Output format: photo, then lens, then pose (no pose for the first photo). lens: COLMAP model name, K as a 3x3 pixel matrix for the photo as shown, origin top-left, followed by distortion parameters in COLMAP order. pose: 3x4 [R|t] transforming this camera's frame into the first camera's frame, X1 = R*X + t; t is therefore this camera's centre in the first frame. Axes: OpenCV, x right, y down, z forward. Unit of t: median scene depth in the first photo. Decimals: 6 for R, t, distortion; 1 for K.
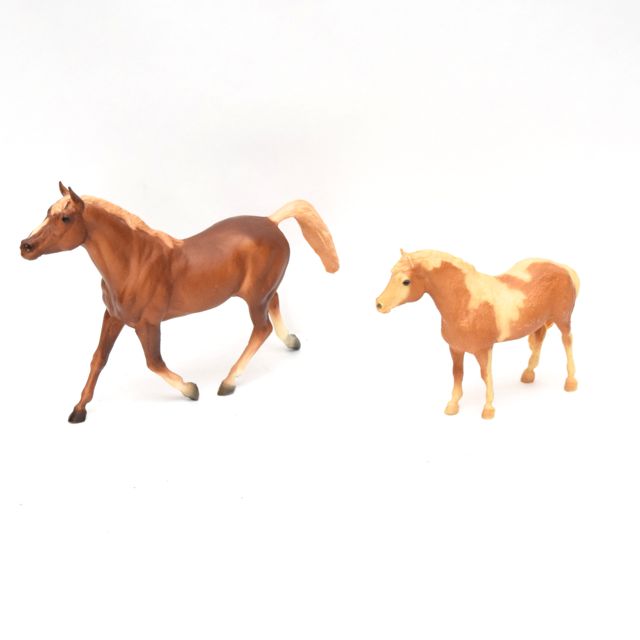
lens RADIAL K [[1738.5, 0, 319.6], [0, 1738.5, 318.4], [0, 0, 1]] dist [0.014347, 0.000000]
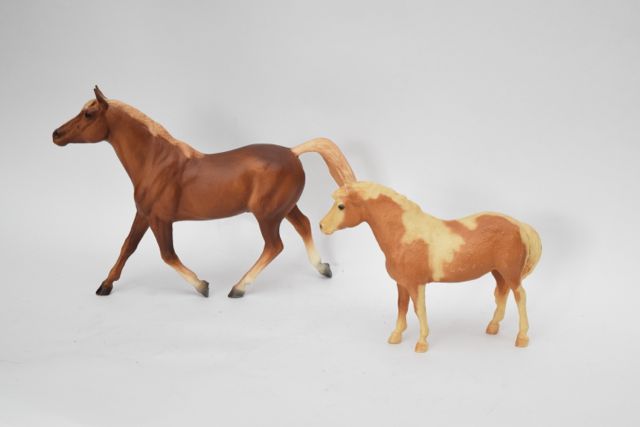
lens RADIAL K [[1453.8, 0, 317.9], [0, 1453.8, 213.5], [0, 0, 1]] dist [0.065014, 0.000000]
pose [[0.903073, 0.139344, -0.406254, 0.391562], [-0.180648, 0.981401, -0.064949, 0.043540], [0.389647, 0.132043, 0.911449, 0.150478]]
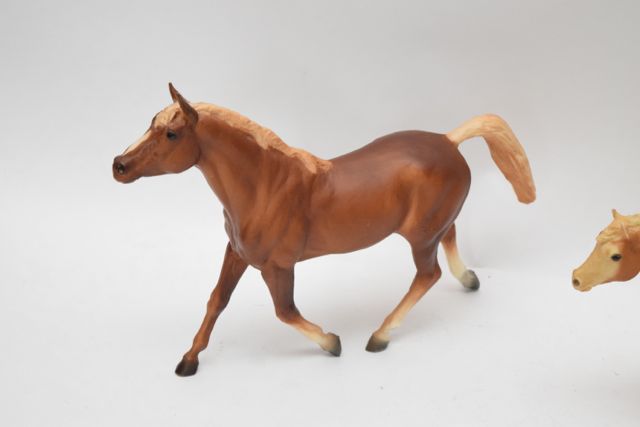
lens RADIAL K [[1453.8, 0, 323.5], [0, 1453.8, 217.5], [0, 0, 1]] dist [0.065014, 0.000000]
pose [[0.984103, 0.089908, -0.153160, 0.020068], [-0.075120, 0.992172, 0.099757, -0.085342], [0.160930, -0.086665, 0.983153, 0.359004]]
